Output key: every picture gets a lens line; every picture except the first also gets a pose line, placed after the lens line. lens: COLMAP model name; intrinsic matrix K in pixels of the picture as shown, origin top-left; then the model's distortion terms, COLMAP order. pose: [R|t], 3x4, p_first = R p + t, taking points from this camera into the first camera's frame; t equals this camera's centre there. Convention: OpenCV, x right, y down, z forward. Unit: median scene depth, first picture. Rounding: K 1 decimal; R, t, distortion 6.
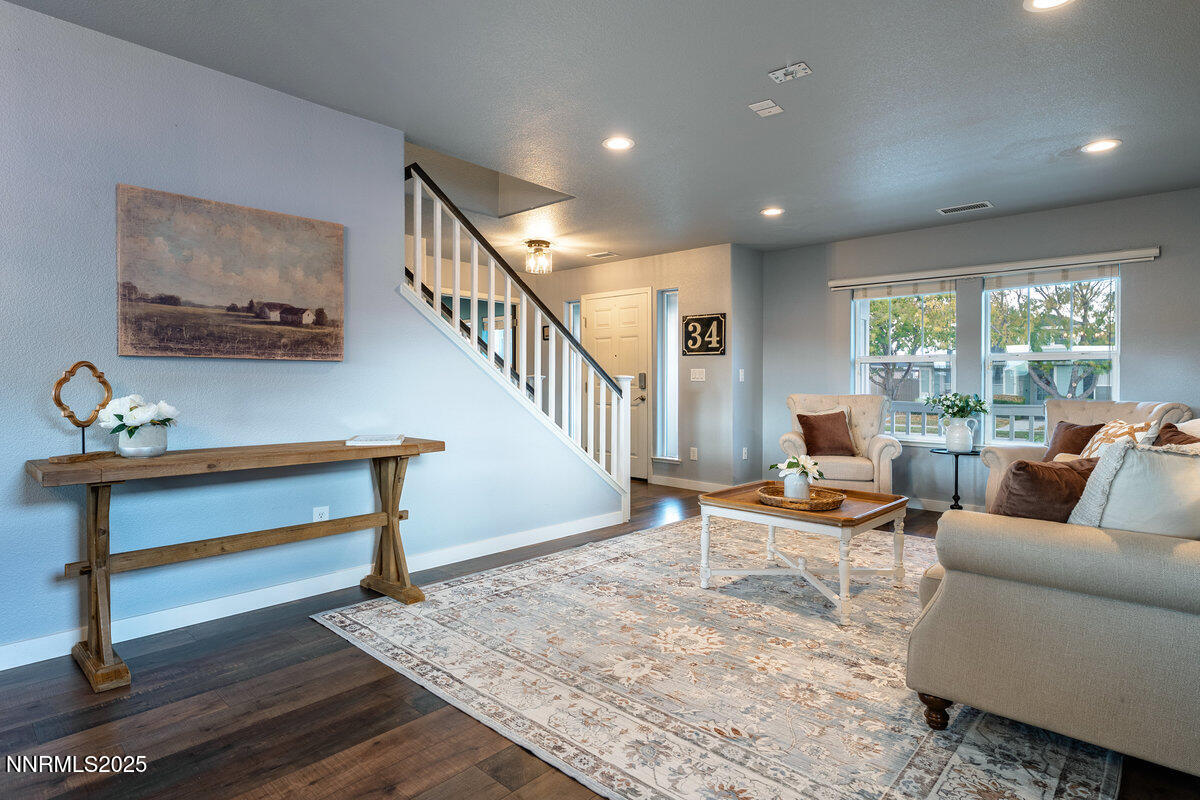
lens RADIAL K [[628.7, 0, 596.2], [0, 628.7, 385.6], [0, 0, 1]] dist [-0.004287, -0.001055]
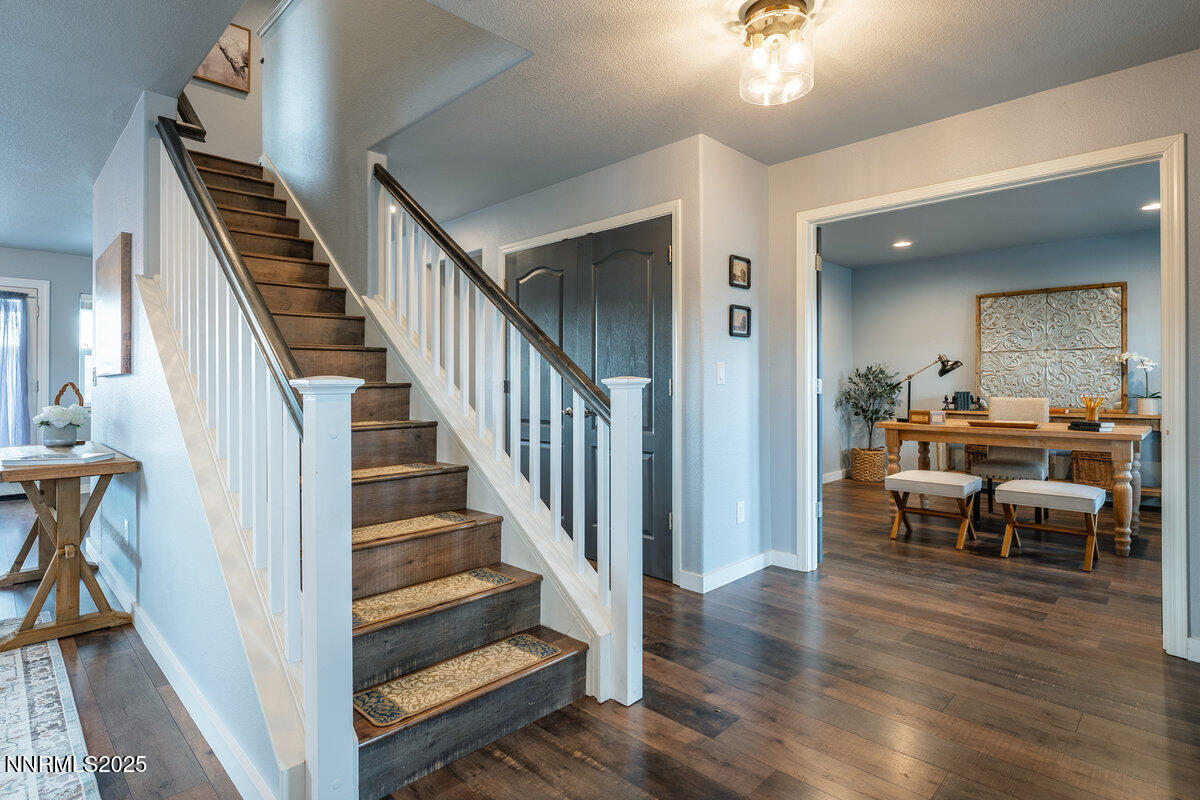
lens RADIAL K [[612.5, 0, 594.0], [0, 612.5, 381.2], [0, 0, 1]] dist [-0.014768, 0.000107]
pose [[-0.022123, -0.010904, -0.999696, 0.327382], [-0.002465, 0.999938, -0.010852, -0.012061], [0.999752, 0.002224, -0.022148, 1.128351]]
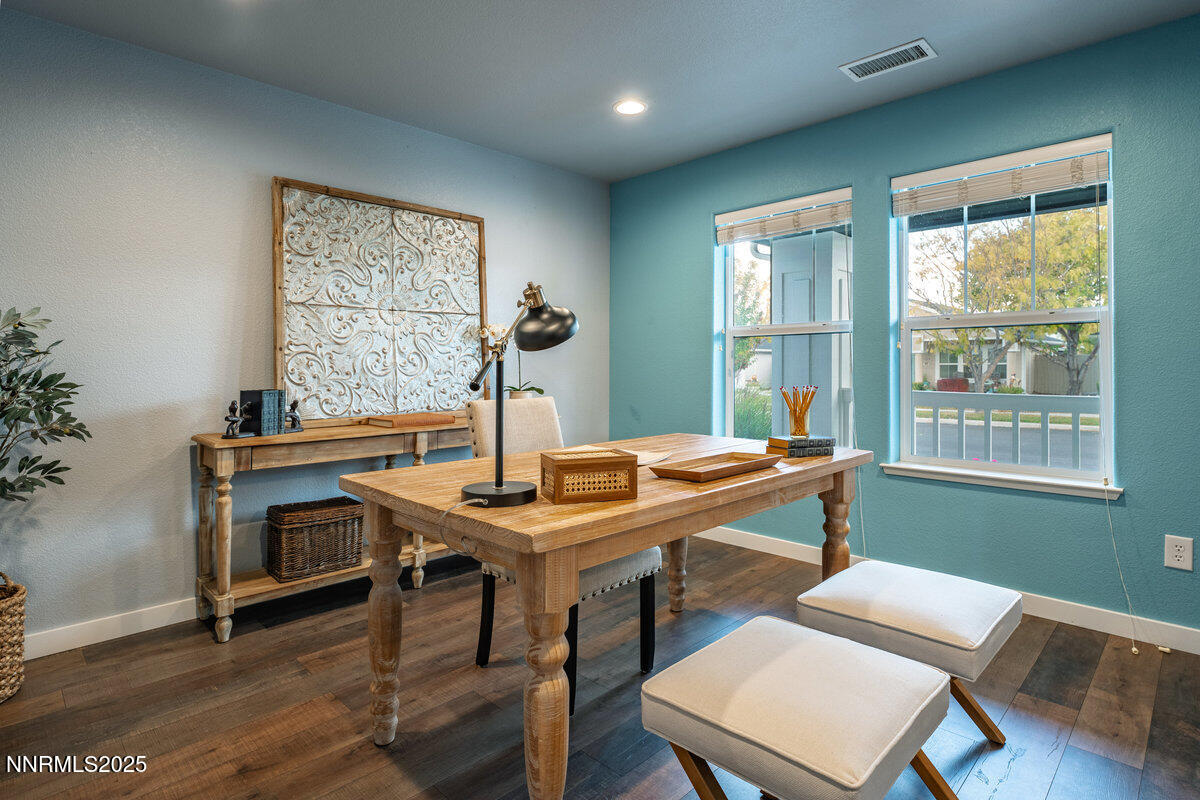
lens RADIAL K [[612.5, 0, 615.0], [0, 612.5, 365.9], [0, 0, 1]] dist [-0.014768, 0.000107]
pose [[0.999785, -0.015644, -0.013605, -0.664257], [0.015539, 0.999849, -0.007827, -0.018844], [0.013725, 0.007613, 0.999877, 1.335907]]
